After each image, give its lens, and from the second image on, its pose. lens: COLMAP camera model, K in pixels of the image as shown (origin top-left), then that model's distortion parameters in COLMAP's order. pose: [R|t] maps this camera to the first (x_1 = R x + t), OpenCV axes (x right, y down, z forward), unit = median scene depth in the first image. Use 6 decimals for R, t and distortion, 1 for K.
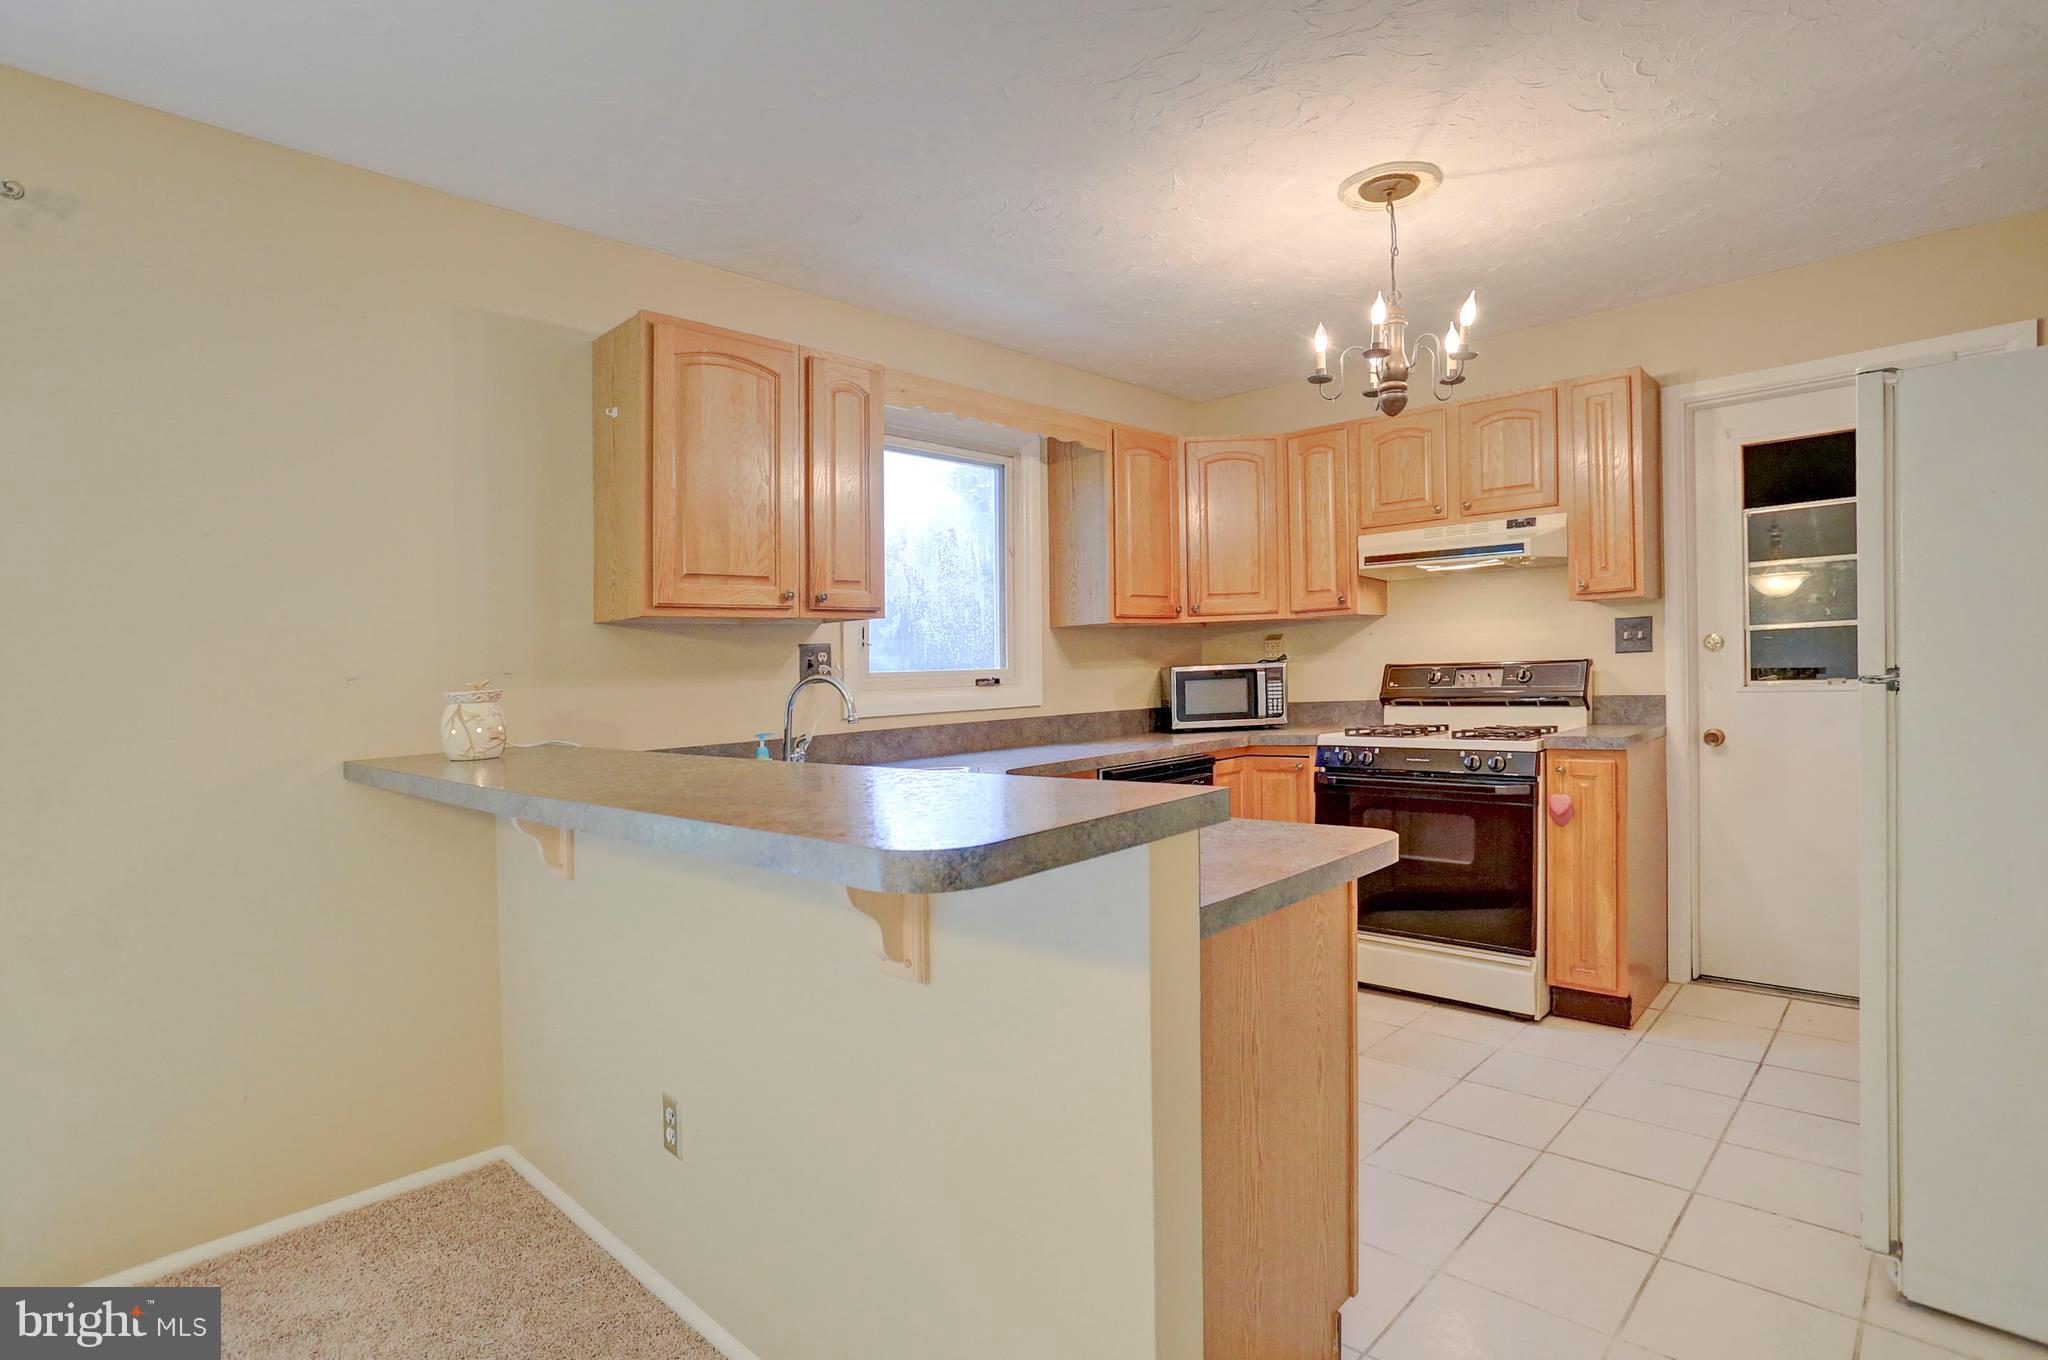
lens RADIAL K [[1043.4, 0, 1068.0], [0, 1043.4, 679.7], [0, 0, 1]] dist [-0.047631, 0.003047]
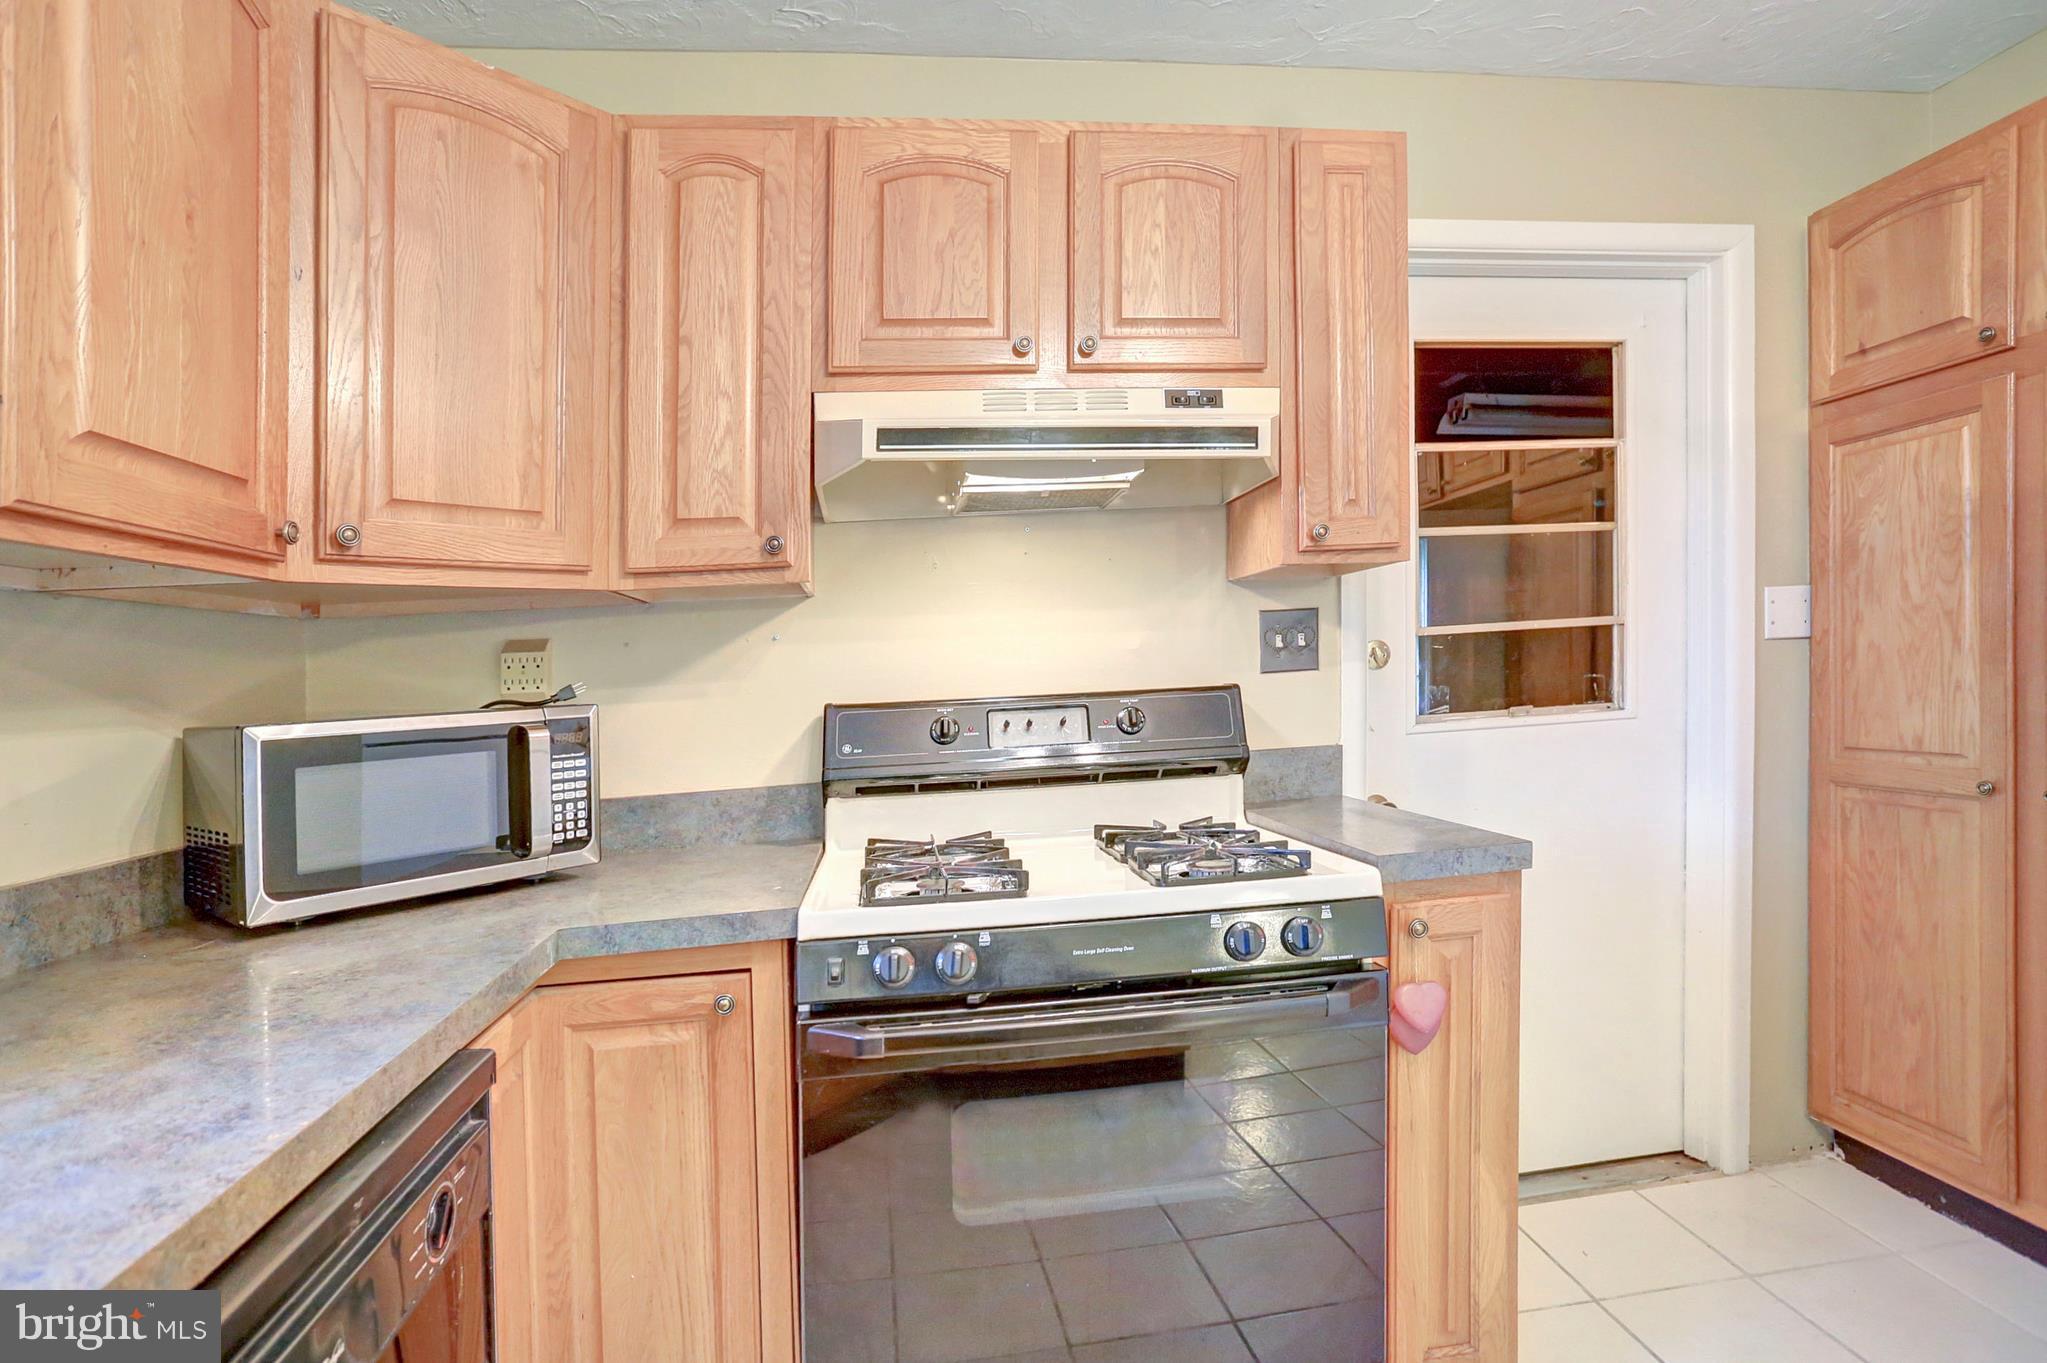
lens RADIAL K [[1052.5, 0, 1054.8], [0, 1052.5, 666.3], [0, 0, 1]] dist [-0.047200, 0.010793]
pose [[0.650661, 0.010644, 0.759294, 0.030447], [0.035597, 0.998375, -0.044499, -0.008985], [-0.758534, 0.055982, 0.649225, 0.750139]]
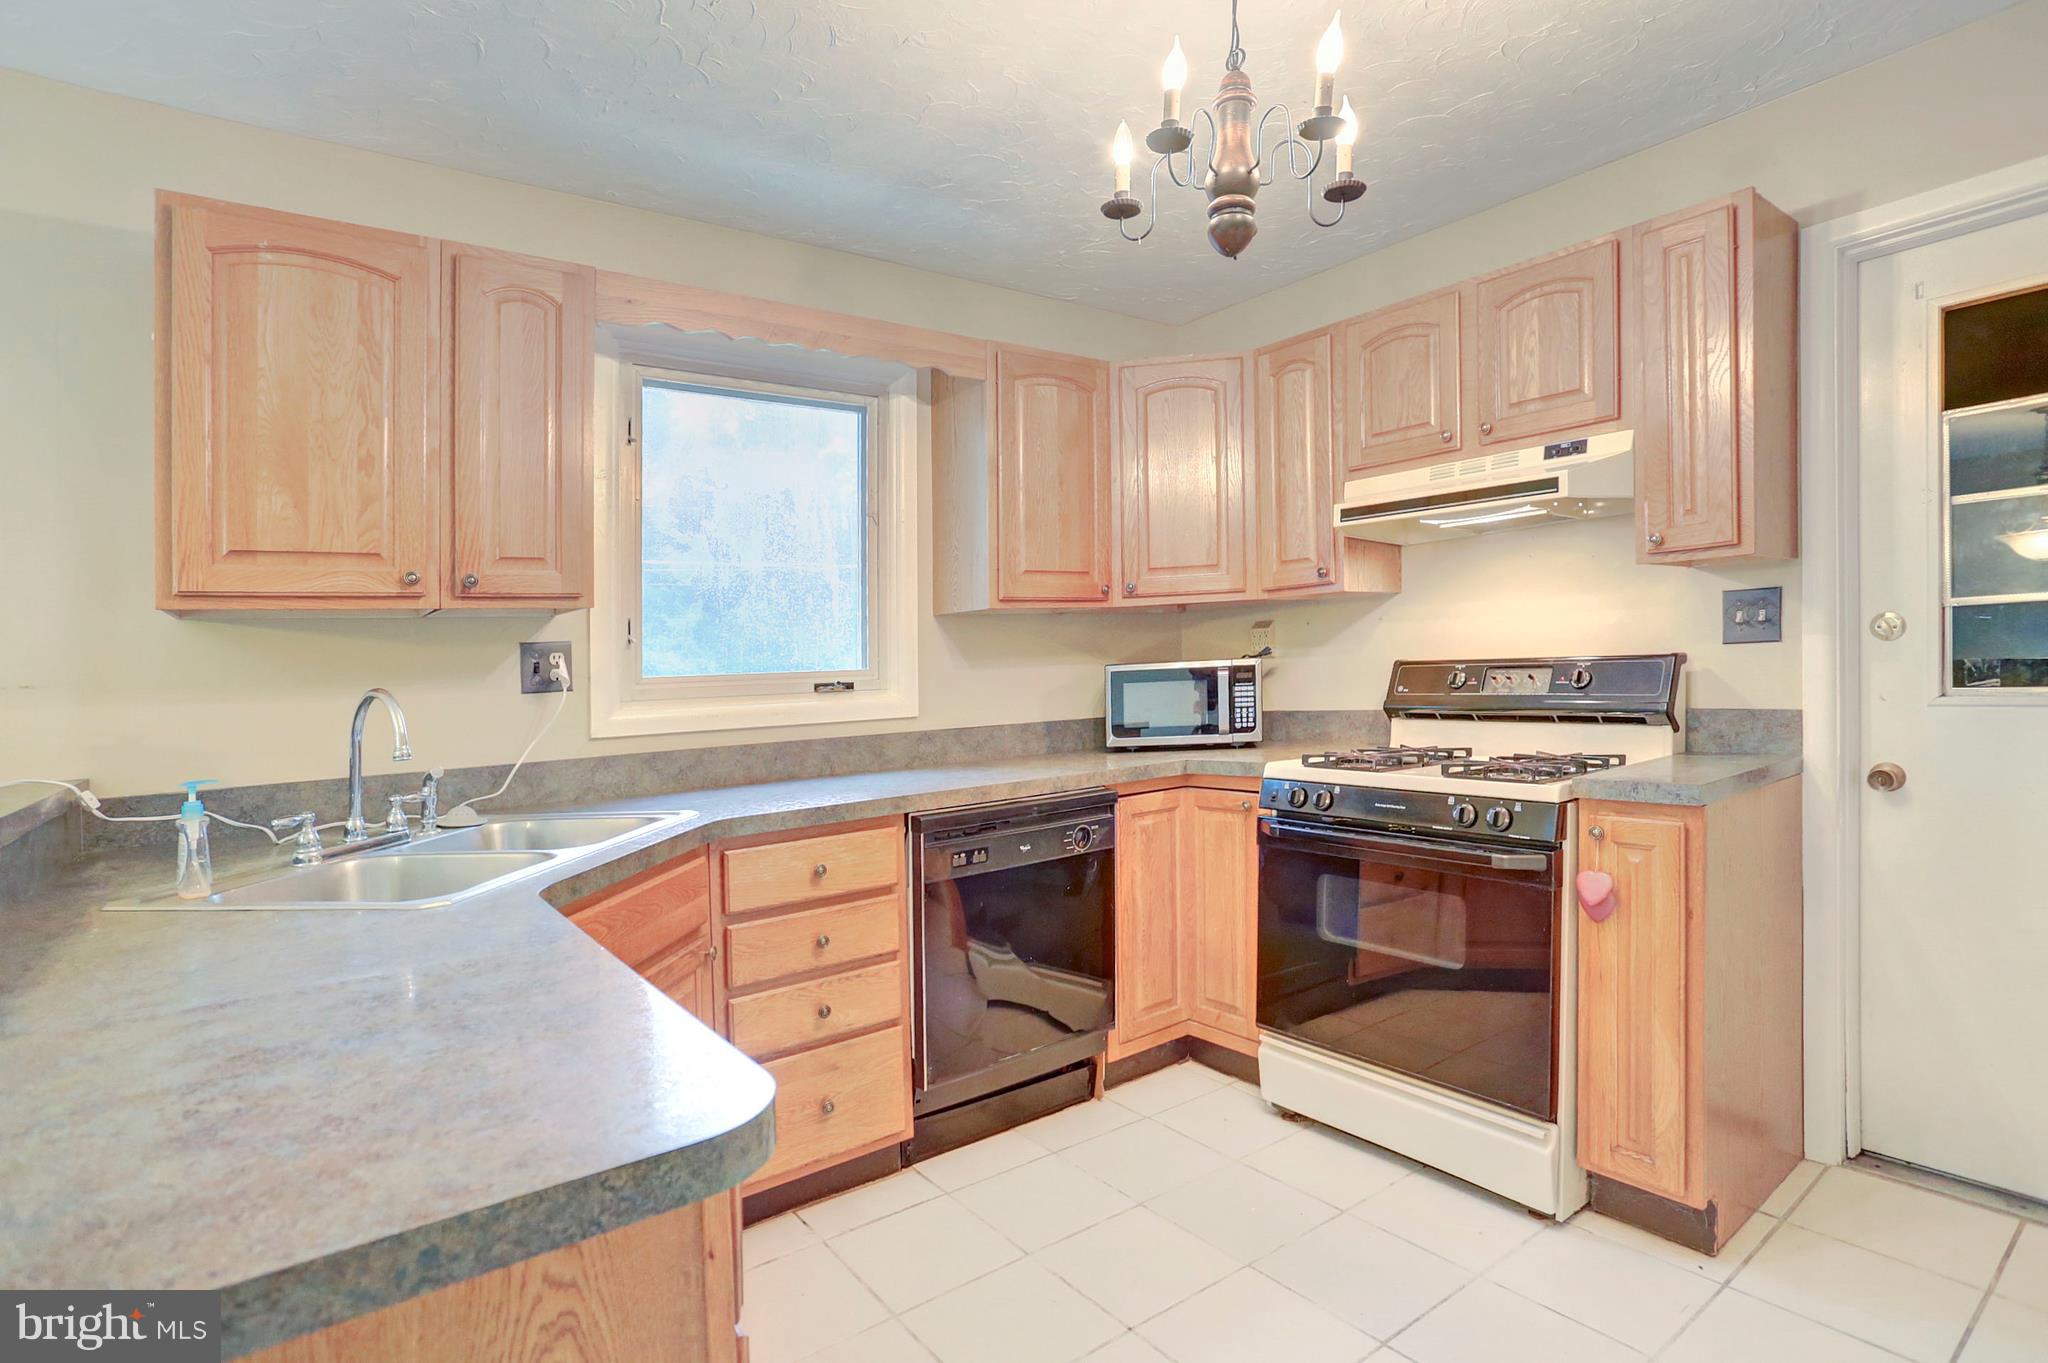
lens RADIAL K [[1053.0, 0, 1031.5], [0, 1053.0, 679.3], [0, 0, 1]] dist [-0.047200, 0.010793]
pose [[0.982227, -0.001433, -0.187693, 0.229830], [0.003480, 0.999938, 0.010578, -0.012519], [0.187666, -0.011043, 0.982171, 0.282099]]
